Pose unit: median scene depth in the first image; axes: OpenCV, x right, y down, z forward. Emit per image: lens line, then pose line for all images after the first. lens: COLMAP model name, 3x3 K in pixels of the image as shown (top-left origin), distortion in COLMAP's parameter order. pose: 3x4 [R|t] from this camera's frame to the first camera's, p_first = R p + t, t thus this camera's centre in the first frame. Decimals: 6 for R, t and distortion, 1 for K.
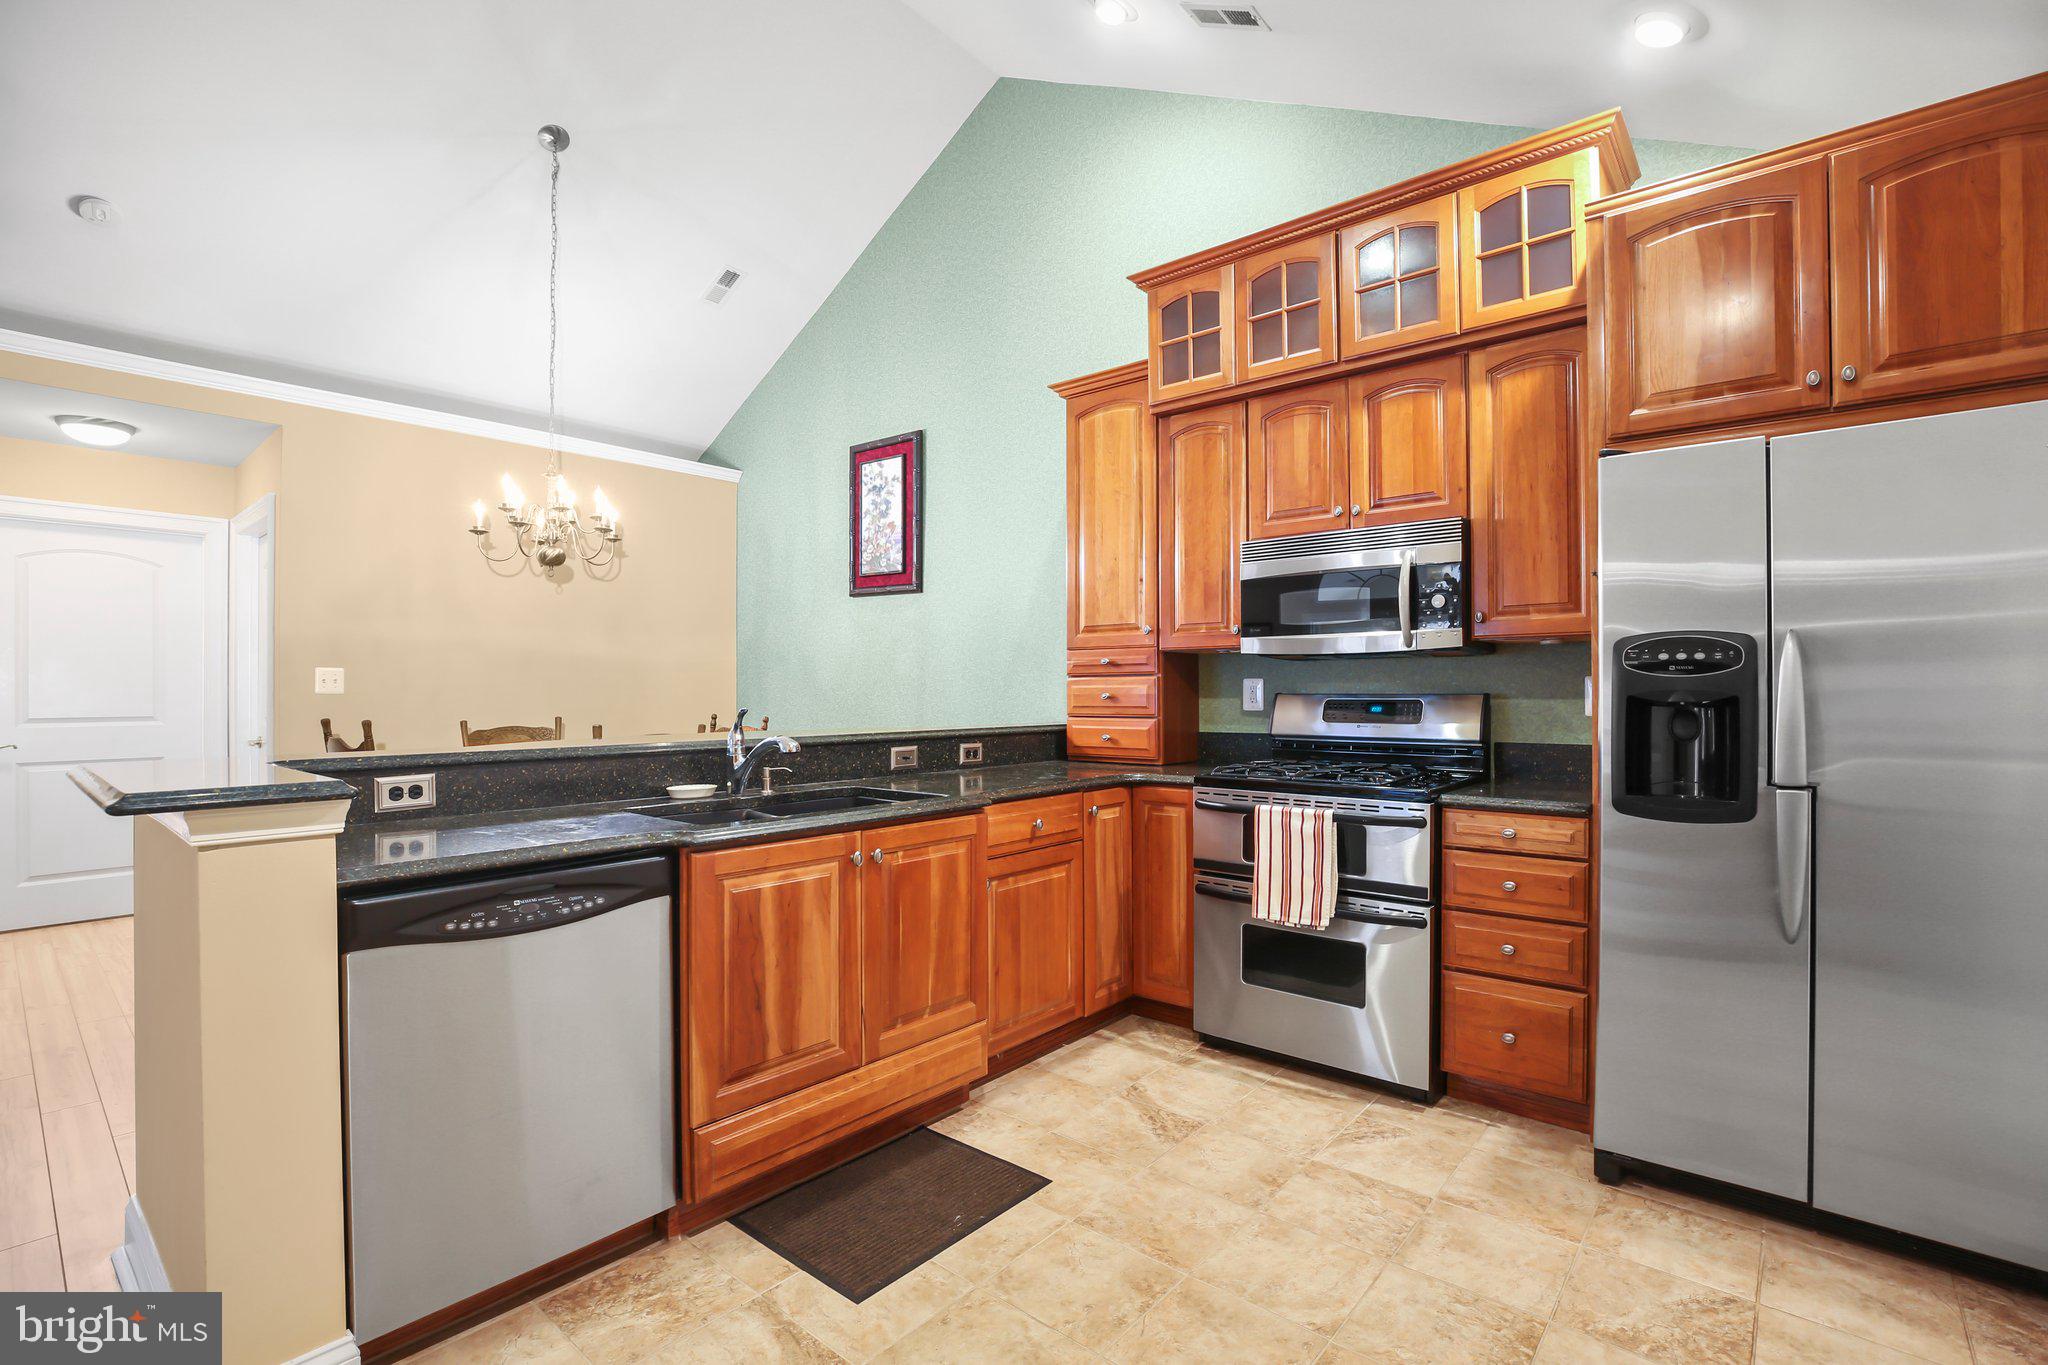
lens RADIAL K [[930.0, 0, 1036.2], [0, 930.0, 687.3], [0, 0, 1]] dist [-0.034957, 0.000669]
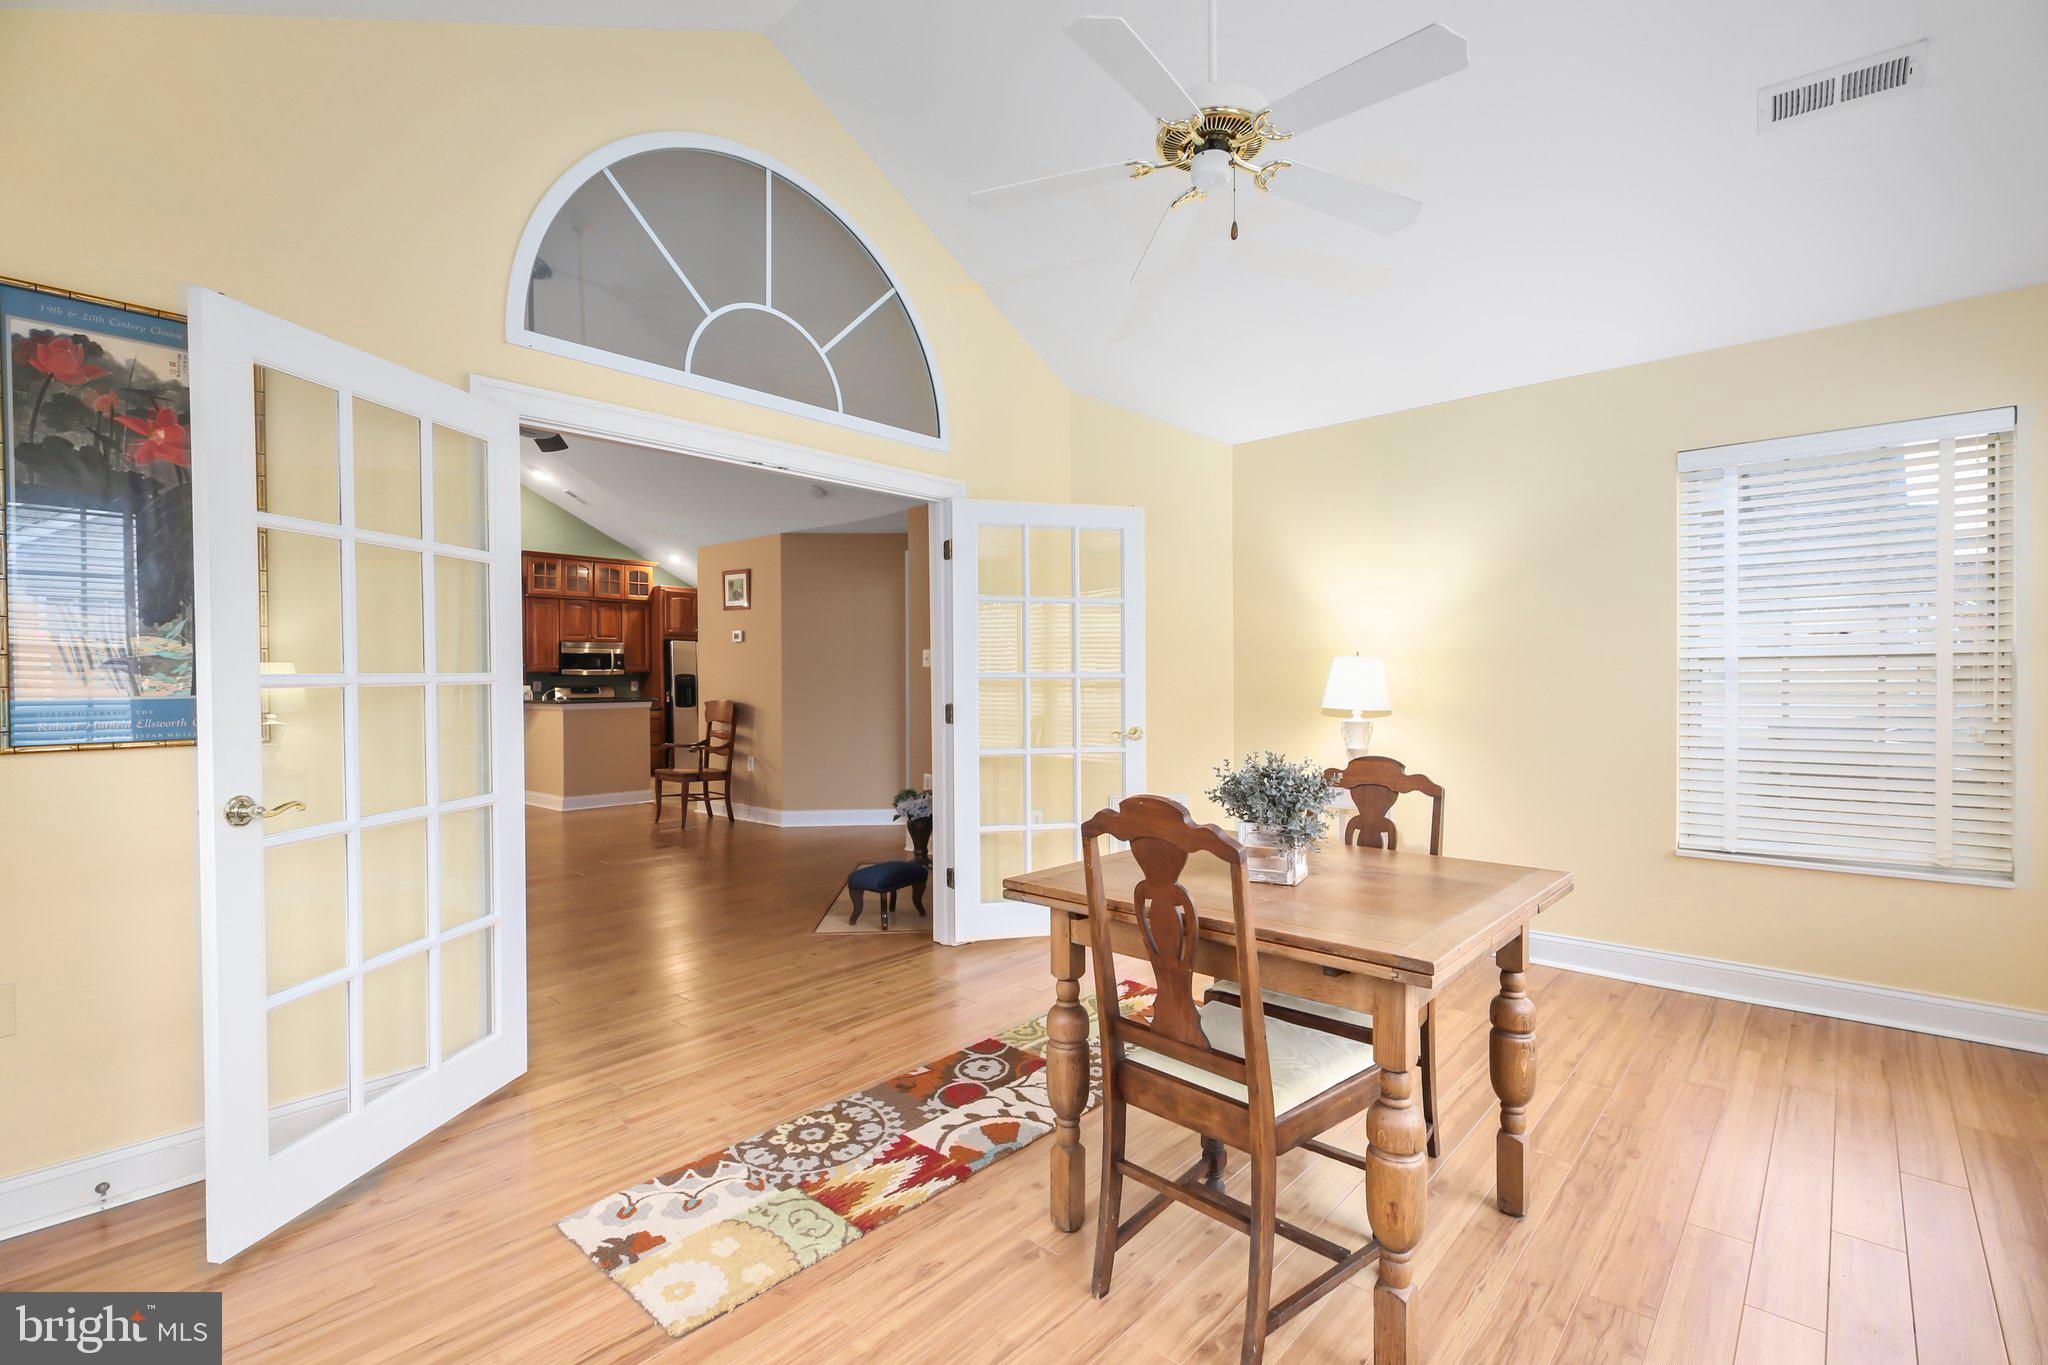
lens RADIAL K [[921.8, 0, 1035.2], [0, 921.8, 685.8], [0, 0, 1]] dist [0.009617, -0.000987]
pose [[0.021330, -0.001626, 0.999771, -3.742146], [0.003274, 0.999993, 0.001557, 0.008977], [-0.999767, 0.003240, 0.021336, -0.973481]]
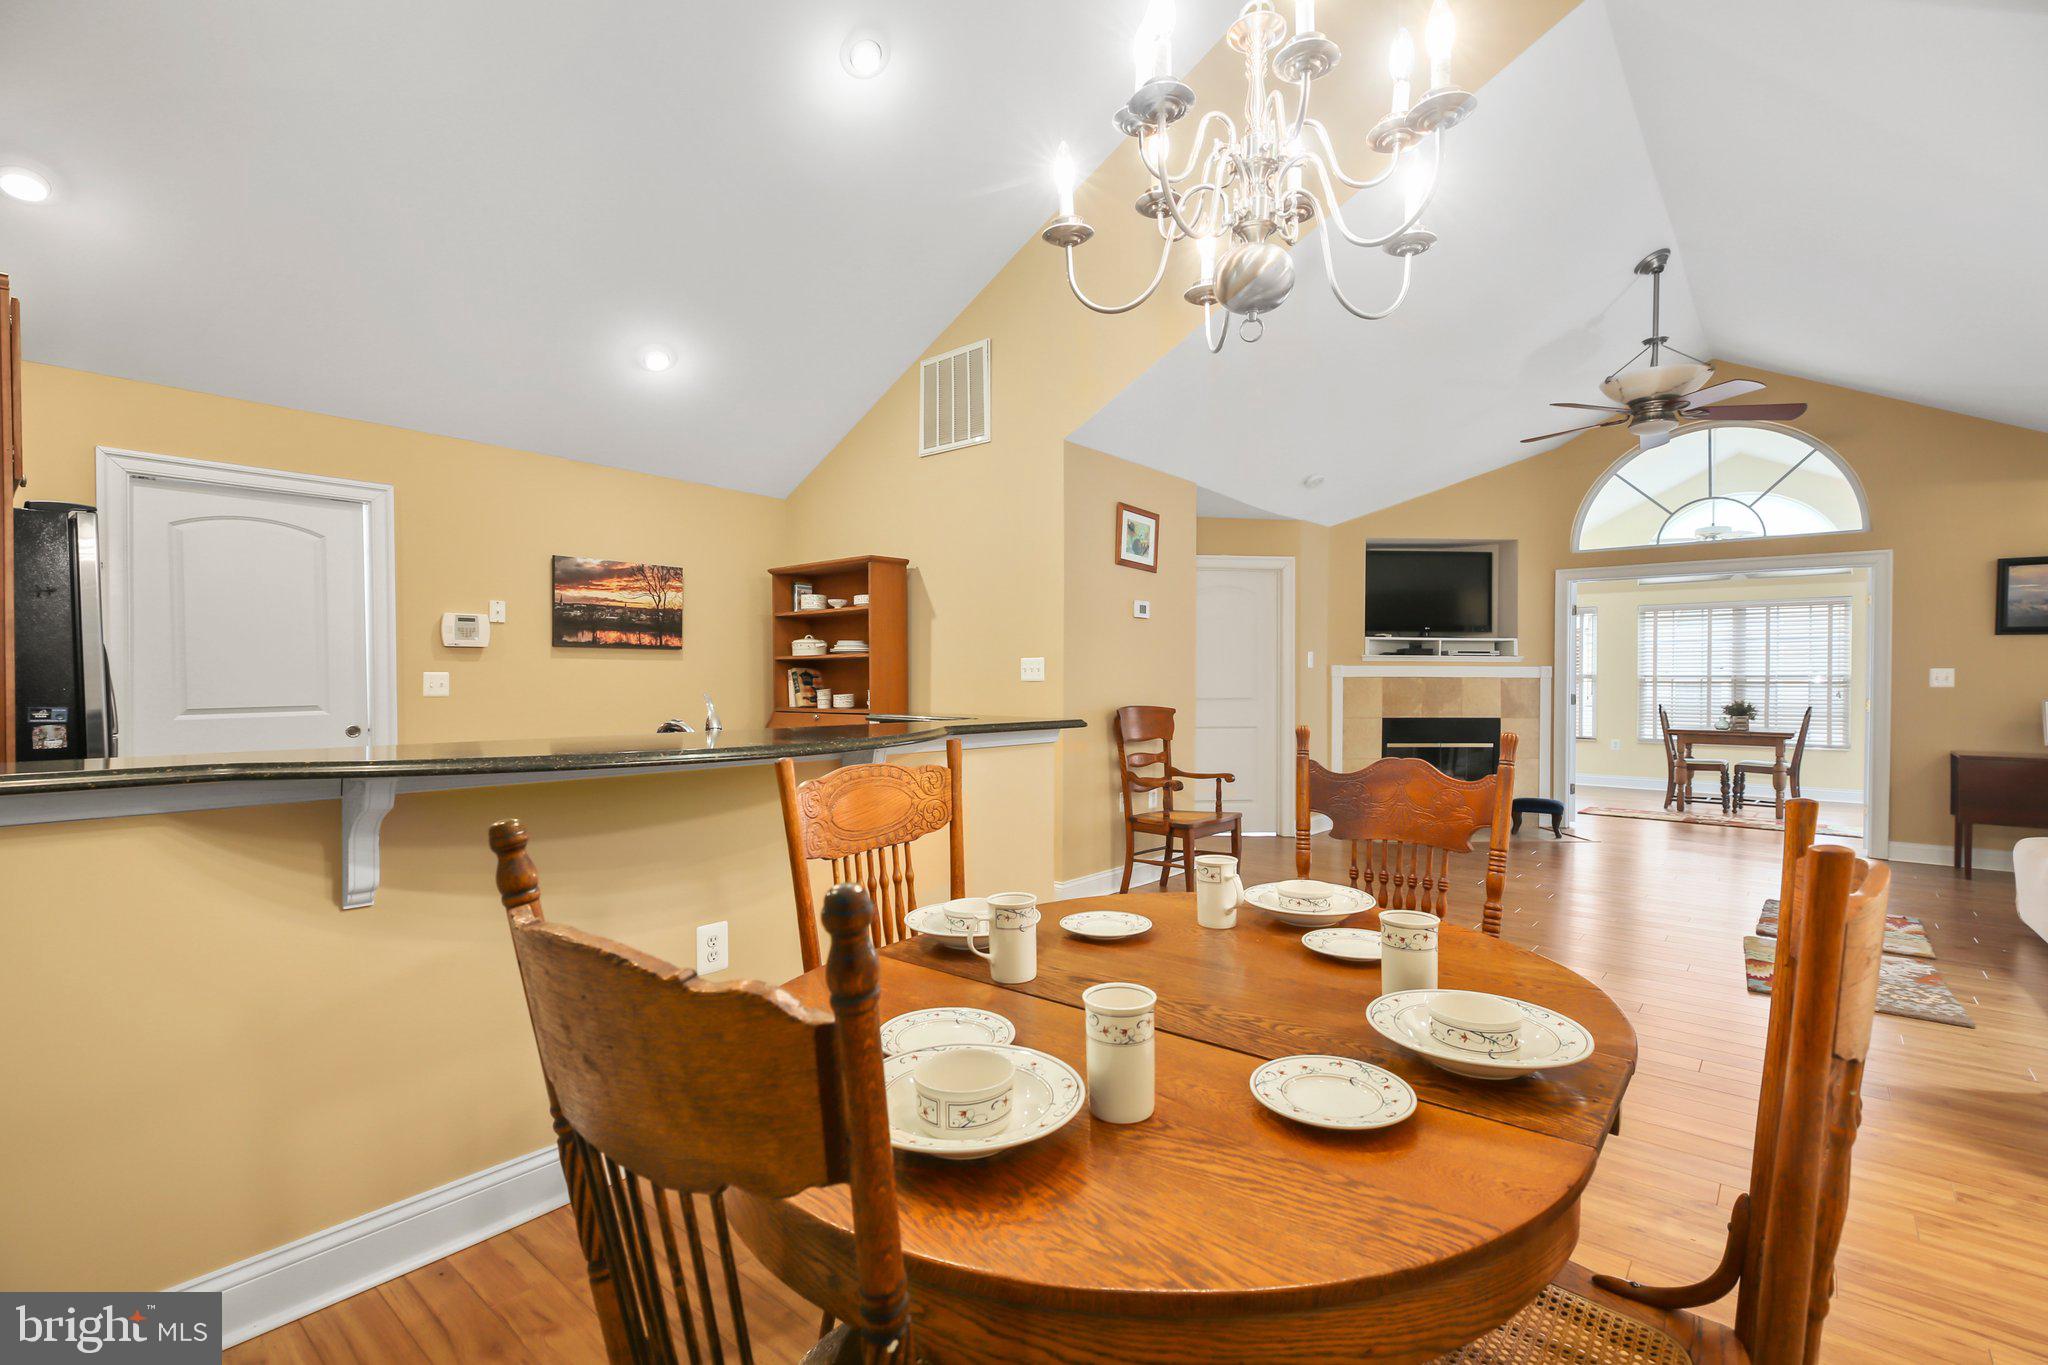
lens RADIAL K [[921.8, 0, 1035.2], [0, 921.8, 685.8], [0, 0, 1]] dist [0.009617, -0.000987]
pose [[-0.999978, -0.000050, -0.006659, -0.640734], [-0.000073, 0.999994, 0.003463, 0.006973], [0.006659, 0.003464, -0.999972, 1.932007]]
